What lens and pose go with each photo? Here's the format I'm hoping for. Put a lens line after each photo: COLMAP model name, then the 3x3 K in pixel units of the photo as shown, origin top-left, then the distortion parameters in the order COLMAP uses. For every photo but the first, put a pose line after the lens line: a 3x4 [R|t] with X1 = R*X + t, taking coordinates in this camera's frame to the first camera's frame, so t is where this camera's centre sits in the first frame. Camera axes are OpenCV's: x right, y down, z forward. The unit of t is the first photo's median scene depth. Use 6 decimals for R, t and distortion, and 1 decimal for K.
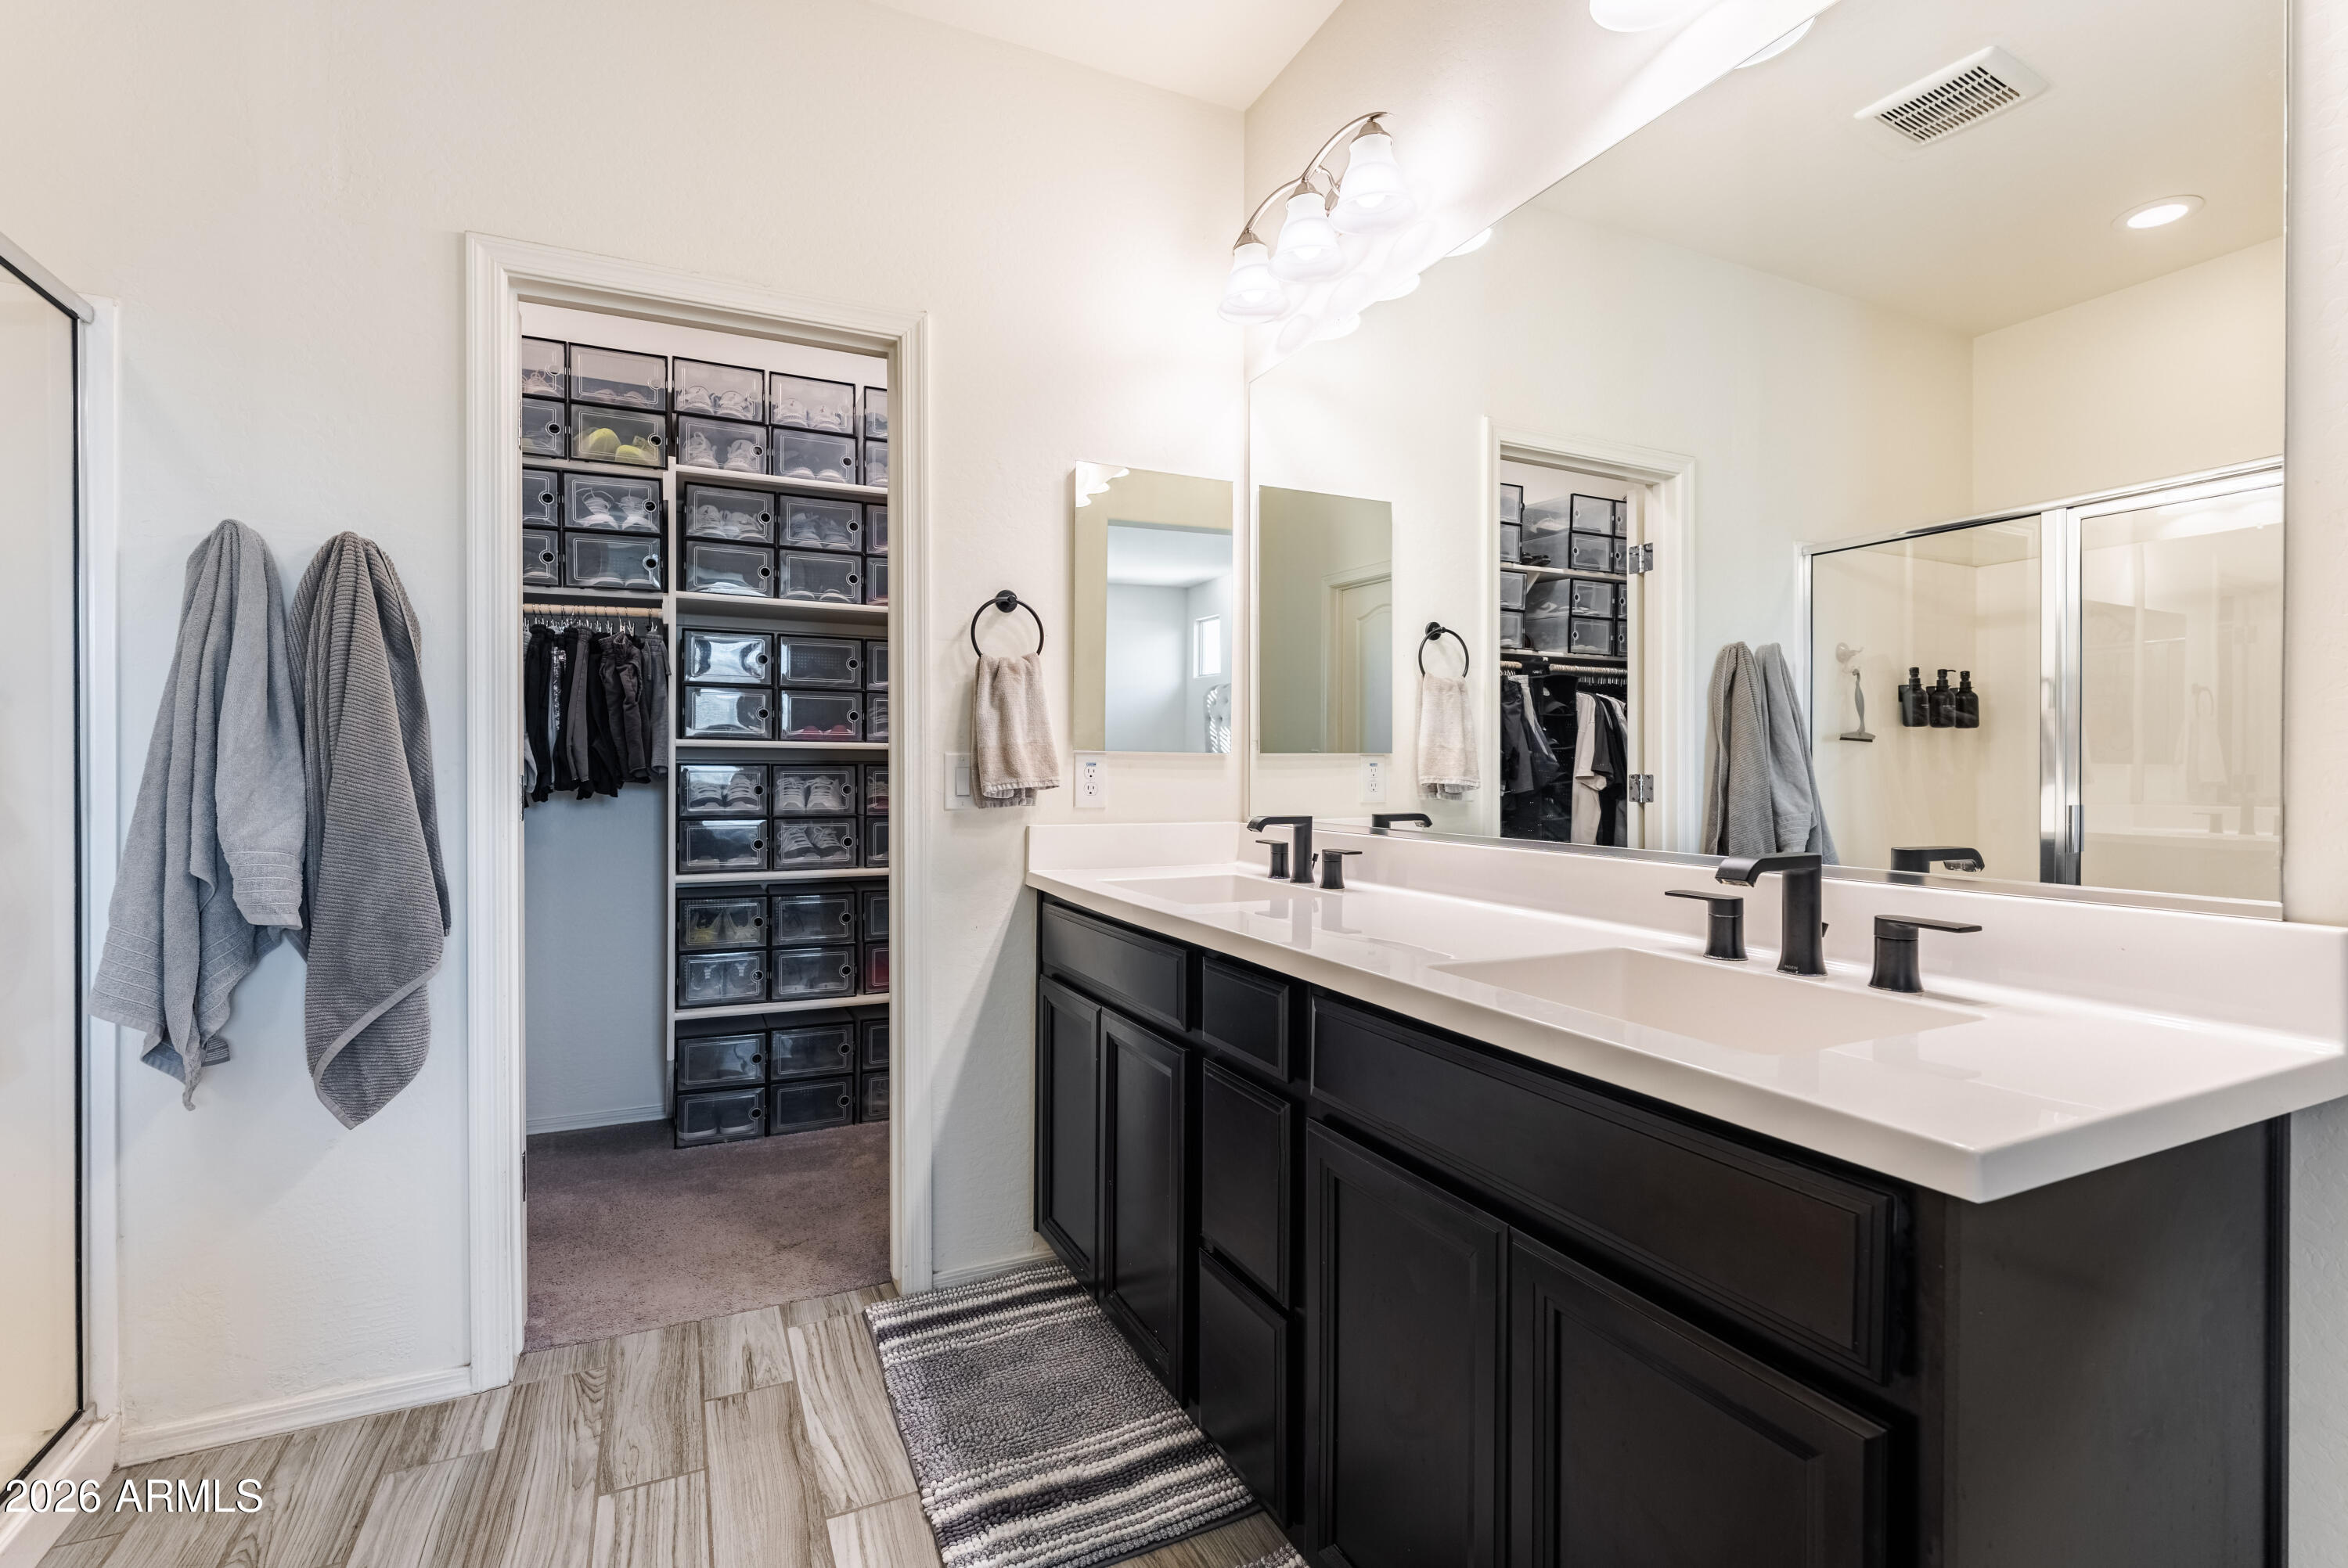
lens RADIAL K [[1033.9, 0, 1168.4], [0, 1033.9, 784.9], [0, 0, 1]] dist [0.003063, 0.000054]
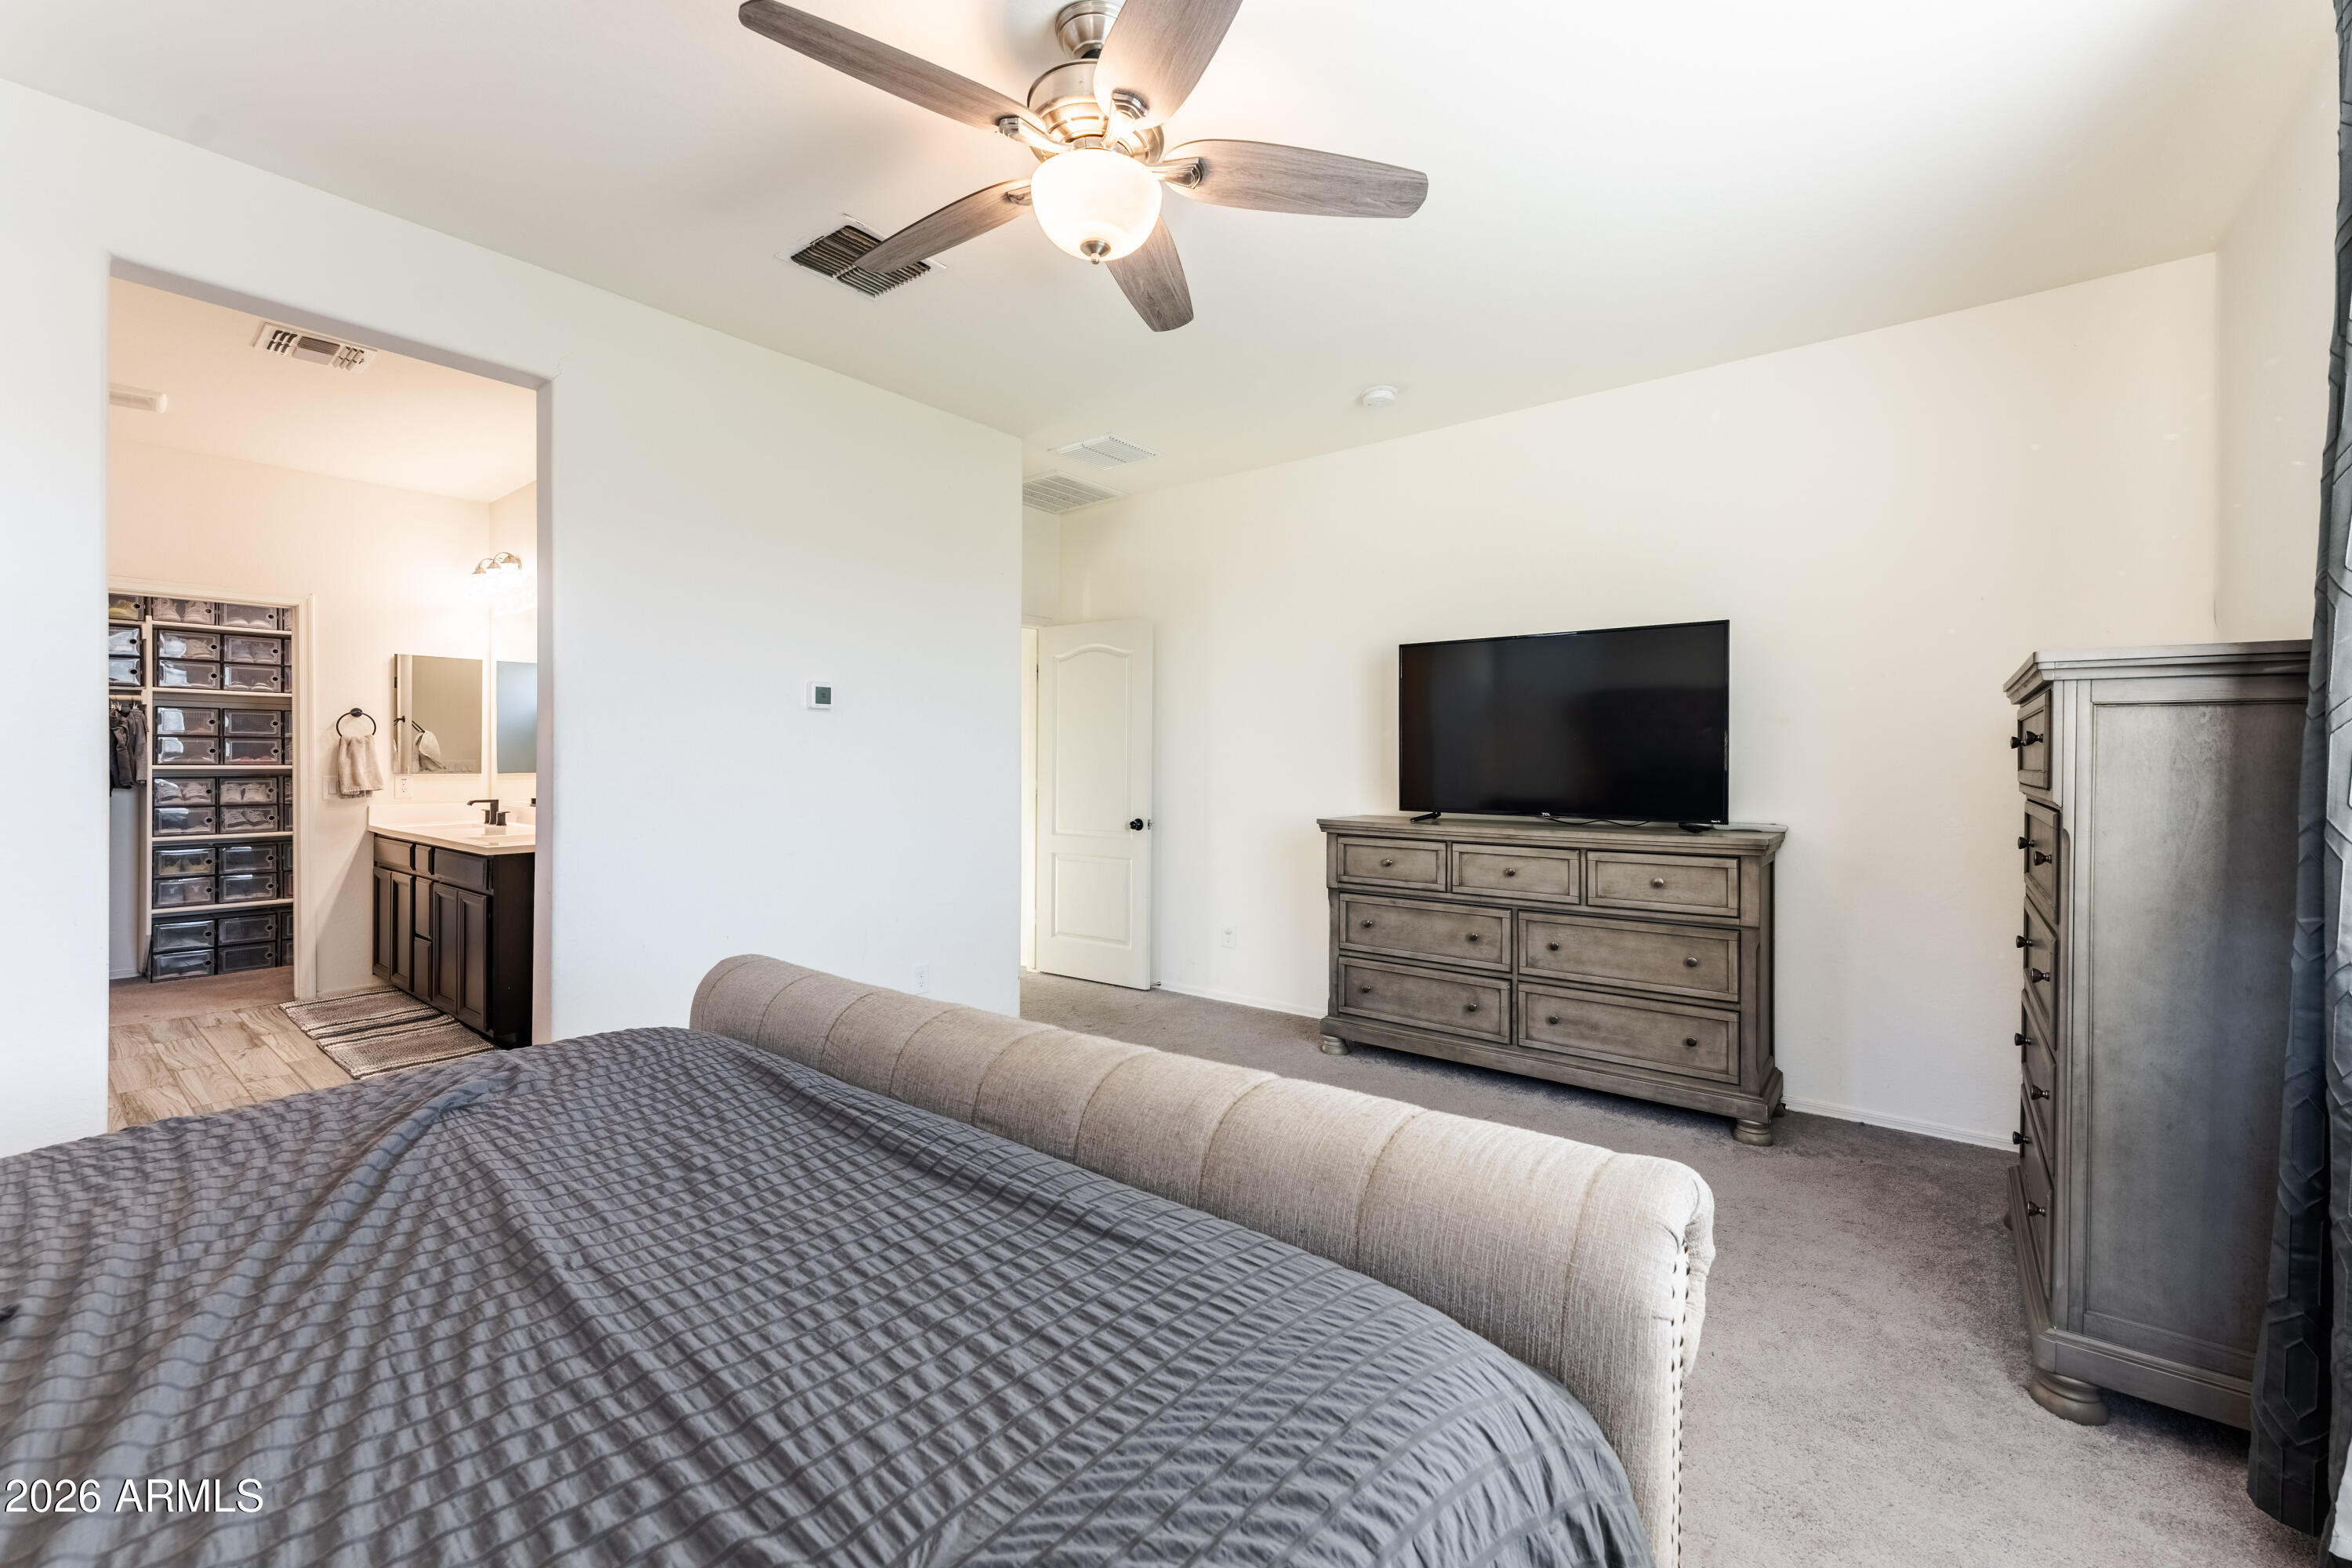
lens RADIAL K [[955.0, 0, 1179.1], [0, 955.0, 770.0], [0, 0, 1]] dist [-0.001489, -0.000205]
pose [[0.897623, -0.002780, 0.440755, 0.434781], [0.004560, 0.999985, -0.002979, -0.021145], [-0.440740, 0.004684, 0.897622, -1.370348]]
